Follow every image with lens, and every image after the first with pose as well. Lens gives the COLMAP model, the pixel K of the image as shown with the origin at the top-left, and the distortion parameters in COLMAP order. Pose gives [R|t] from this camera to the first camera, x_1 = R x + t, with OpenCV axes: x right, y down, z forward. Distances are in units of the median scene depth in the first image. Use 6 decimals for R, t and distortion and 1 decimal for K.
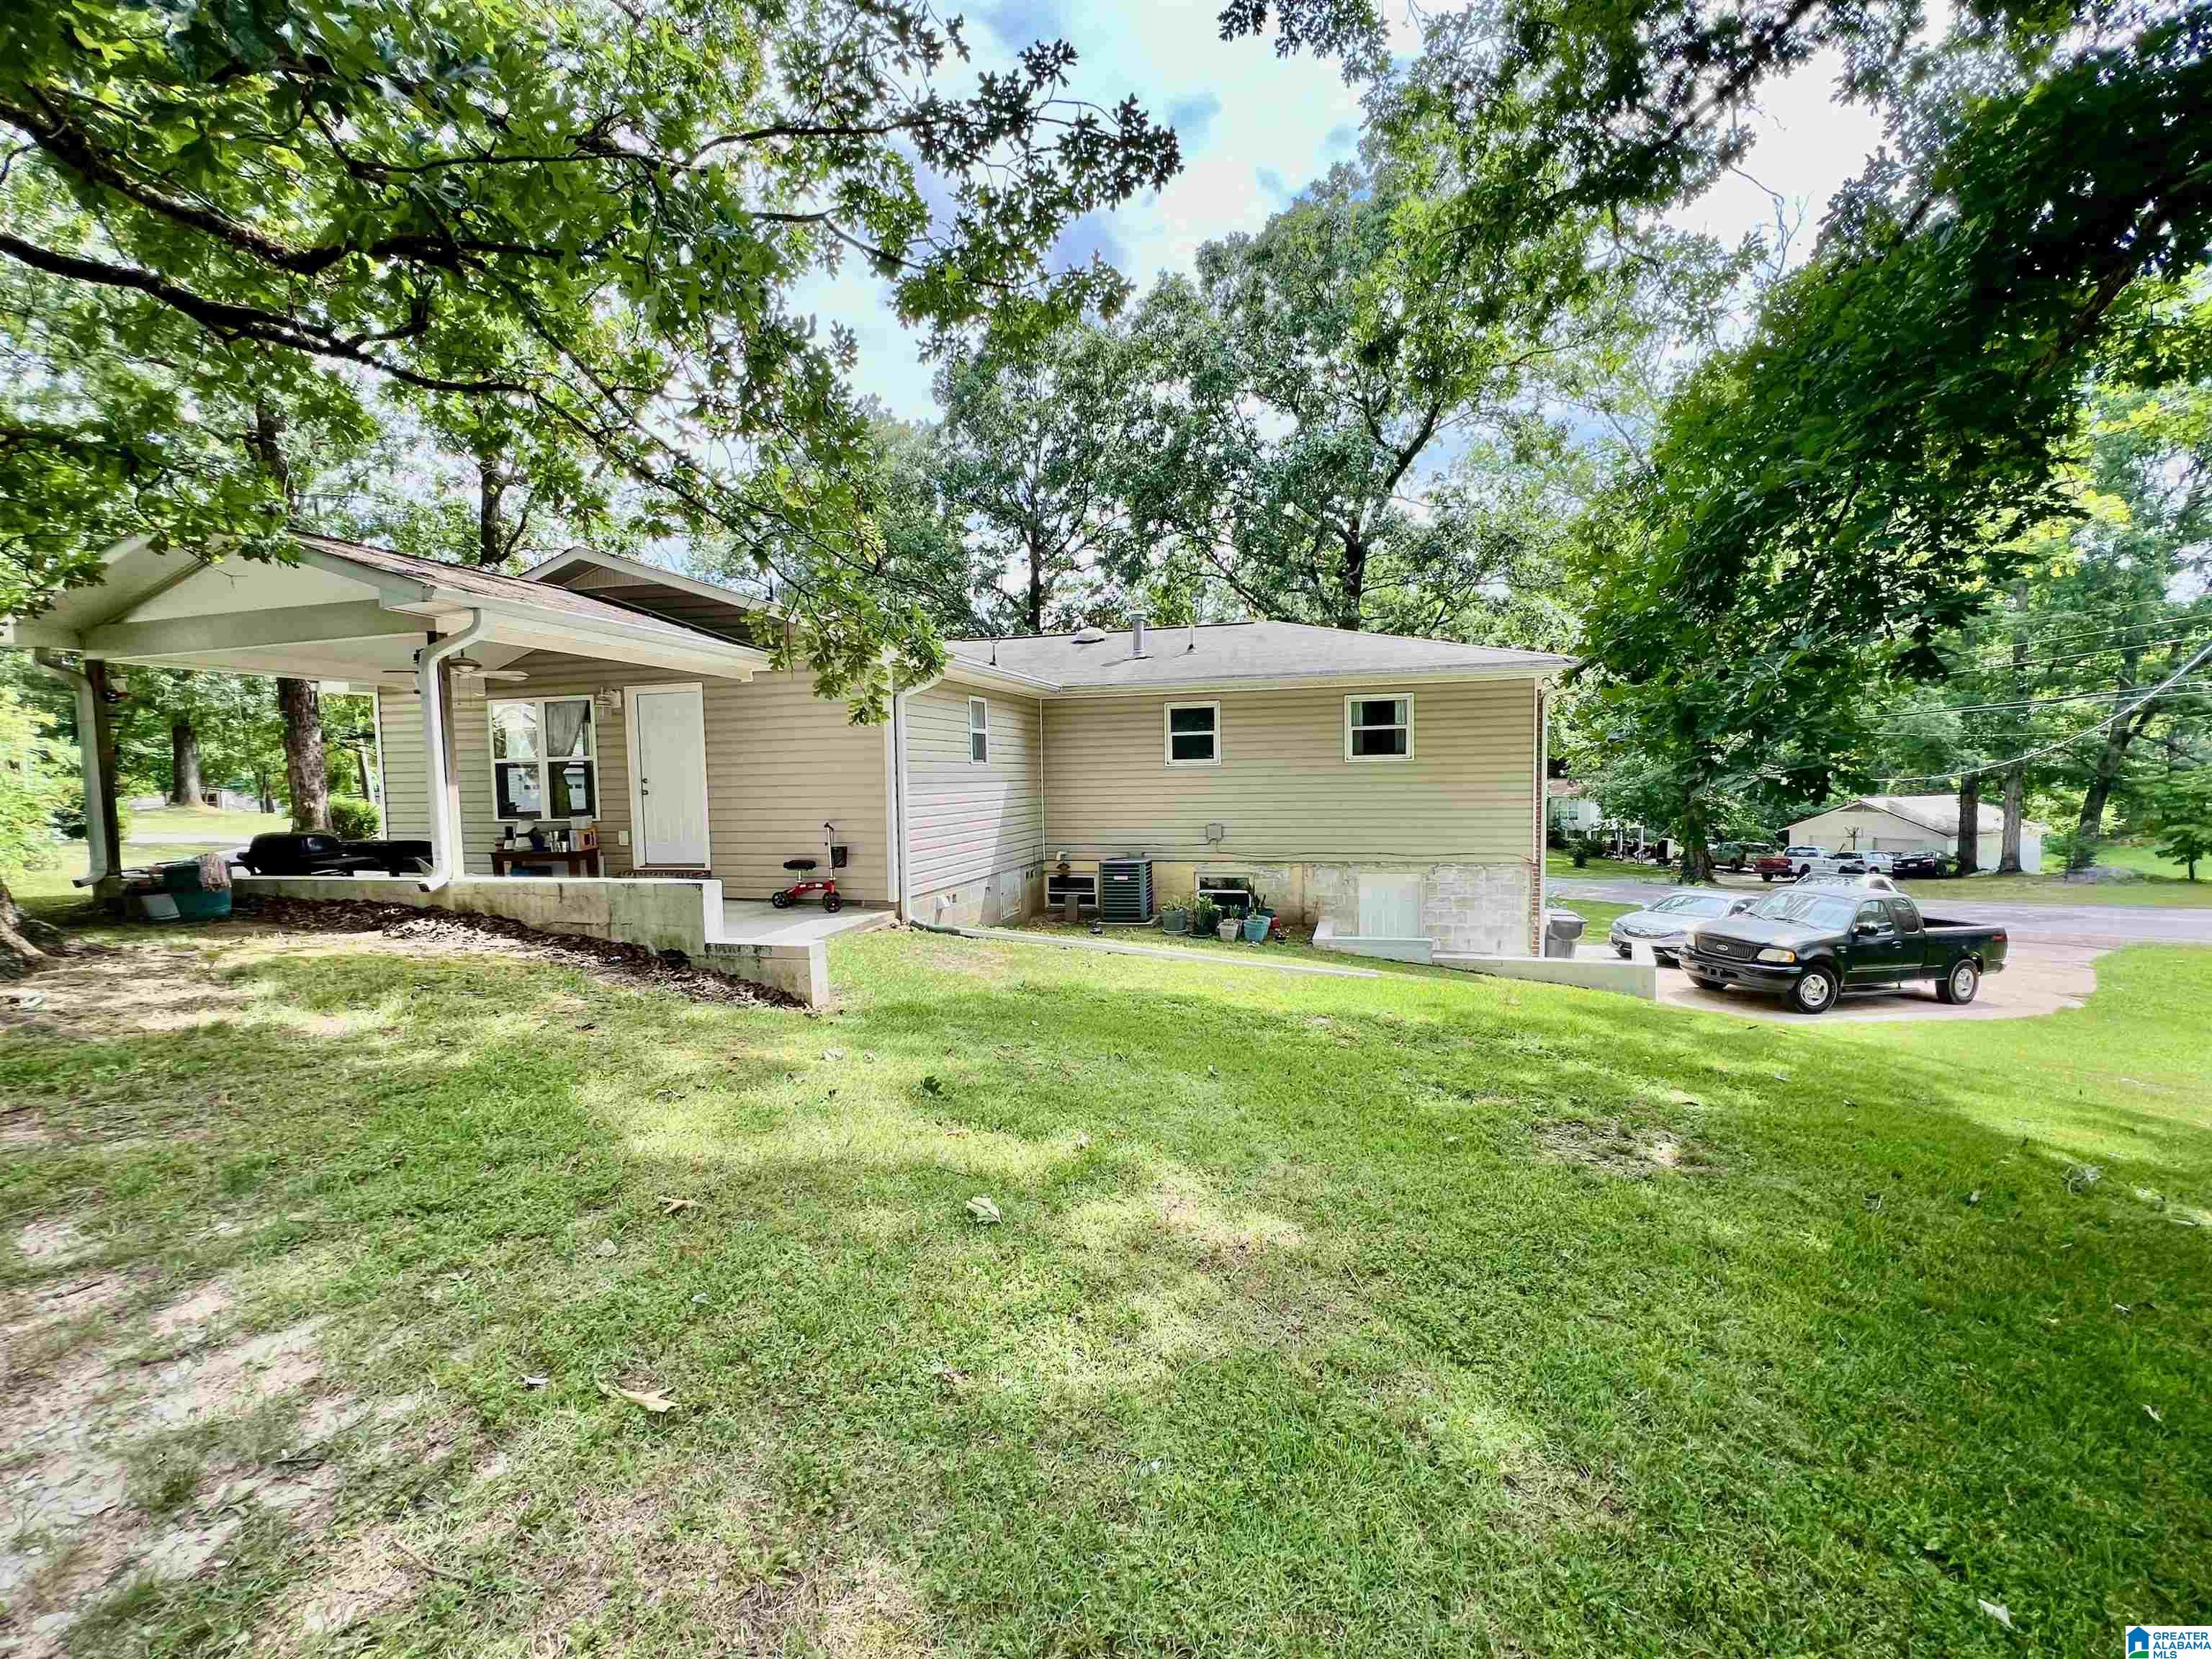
lens RADIAL K [[936.6, 0, 1106.0], [0, 936.6, 829.5], [0, 0, 1]] dist [0.001187, 0.000087]
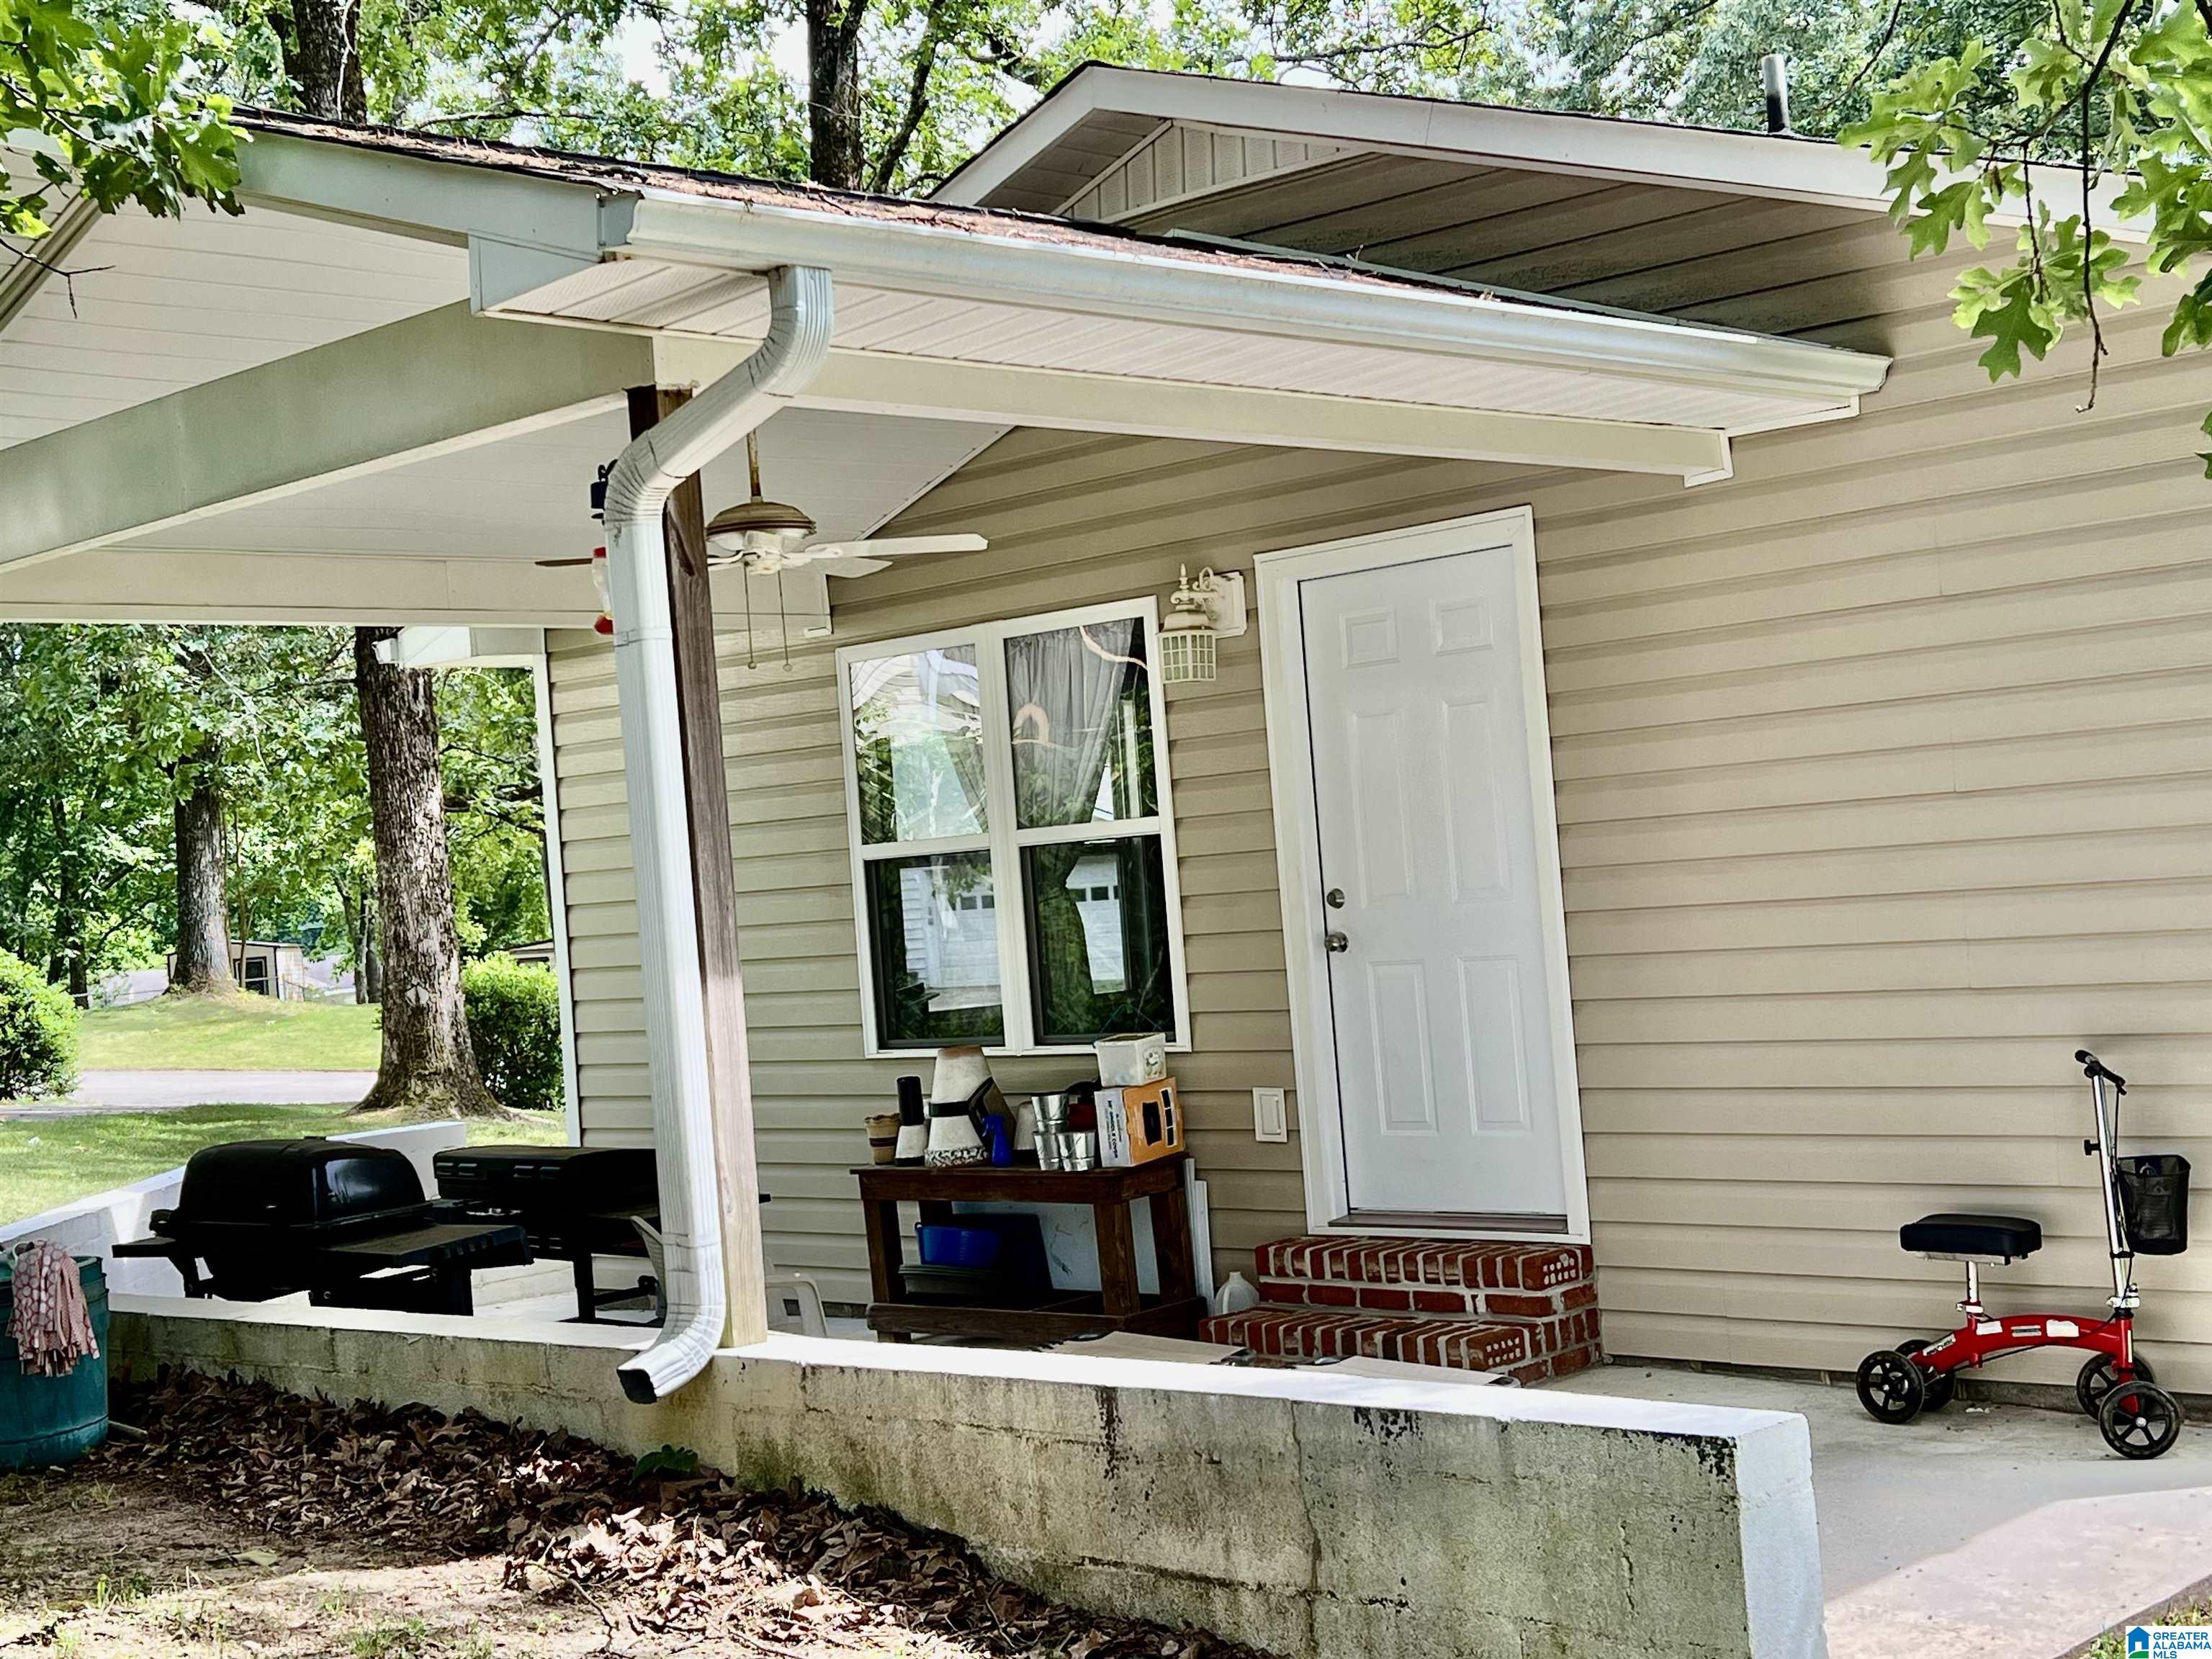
lens RADIAL K [[3001.1, 0, 1106.0], [0, 3001.1, 829.5], [0, 0, 1]] dist [0.105754, 0.007289]
pose [[0.877045, -0.054559, -0.477300, -0.141719], [0.030509, 0.997850, -0.058001, -0.024237], [0.479438, 0.036307, 0.876824, 0.220375]]
